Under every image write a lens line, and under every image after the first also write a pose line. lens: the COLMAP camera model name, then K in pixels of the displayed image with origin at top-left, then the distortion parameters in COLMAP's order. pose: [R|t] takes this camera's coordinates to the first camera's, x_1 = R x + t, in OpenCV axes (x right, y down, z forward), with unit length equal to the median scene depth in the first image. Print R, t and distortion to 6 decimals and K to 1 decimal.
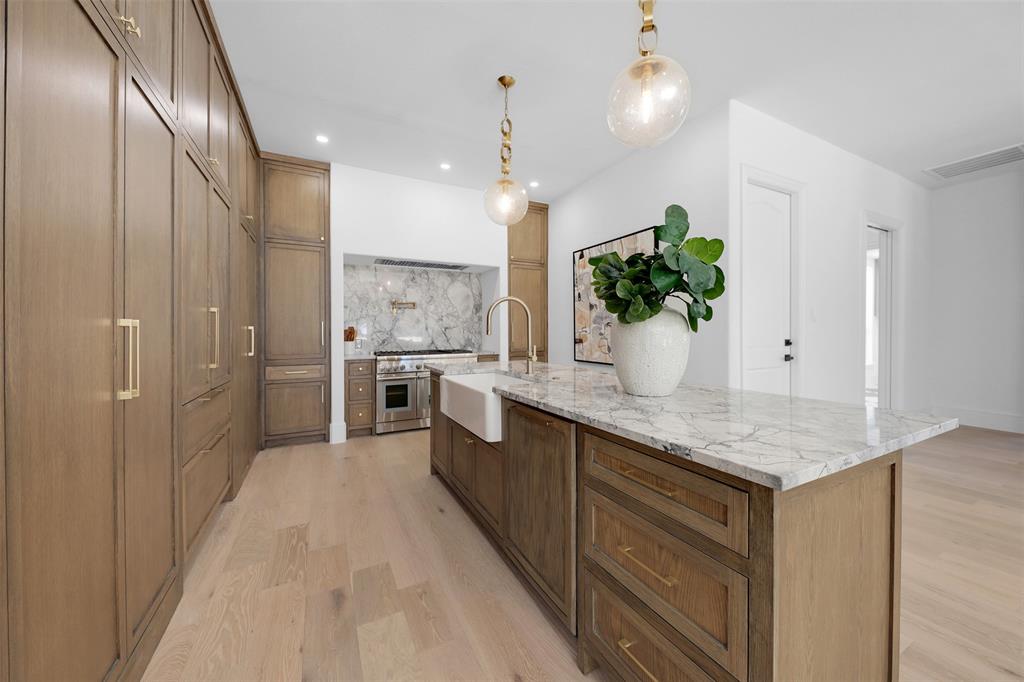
lens RADIAL K [[376.8, 0, 511.3], [0, 376.8, 334.8], [0, 0, 1]] dist [0.000521, -0.000094]
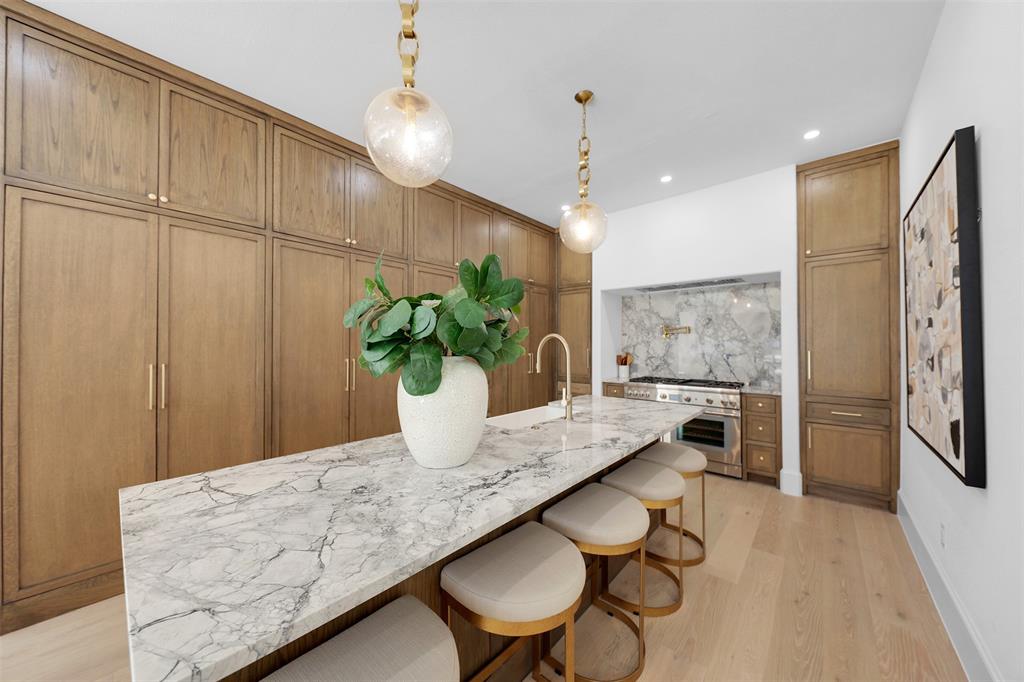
lens RADIAL K [[356.2, 0, 514.8], [0, 356.2, 344.7], [0, 0, 1]] dist [-0.002934, -0.000305]
pose [[0.354189, 0.001492, -0.935173, 0.408649], [-0.012492, 0.999917, -0.003136, -0.034050], [0.935091, 0.012793, 0.354178, 0.298544]]
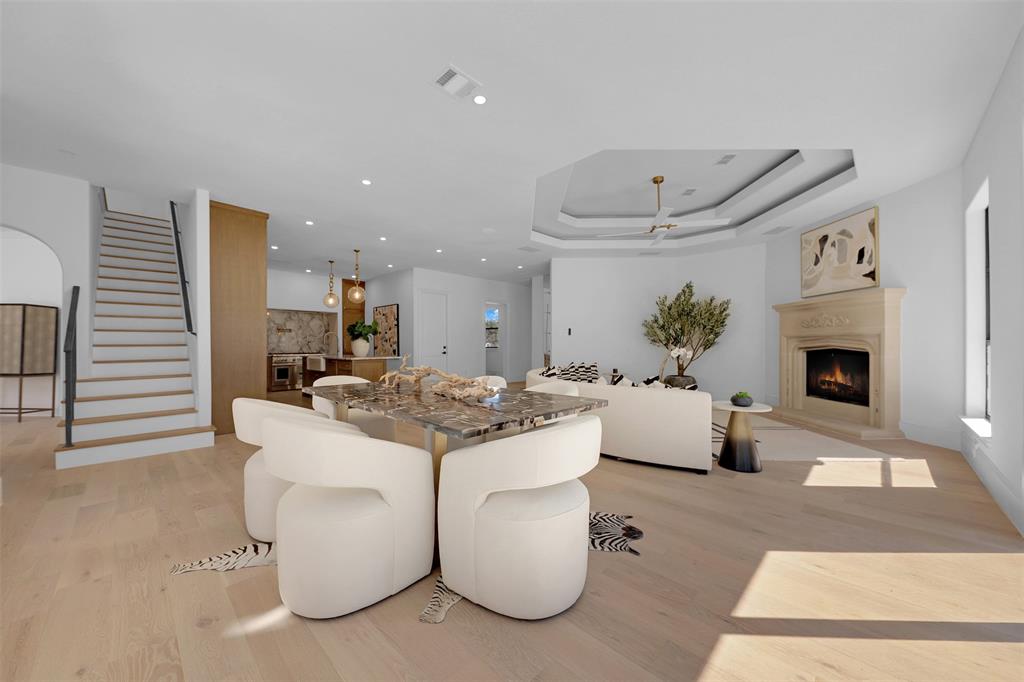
lens RADIAL K [[376.8, 0, 519.9], [0, 376.8, 348.0], [0, 0, 1]] dist [0.000521, -0.000094]
pose [[0.942418, 0.000565, 0.334436, 0.220149], [0.002657, 0.999954, -0.009175, 0.036515], [-0.334426, 0.009535, 0.942374, -1.291074]]
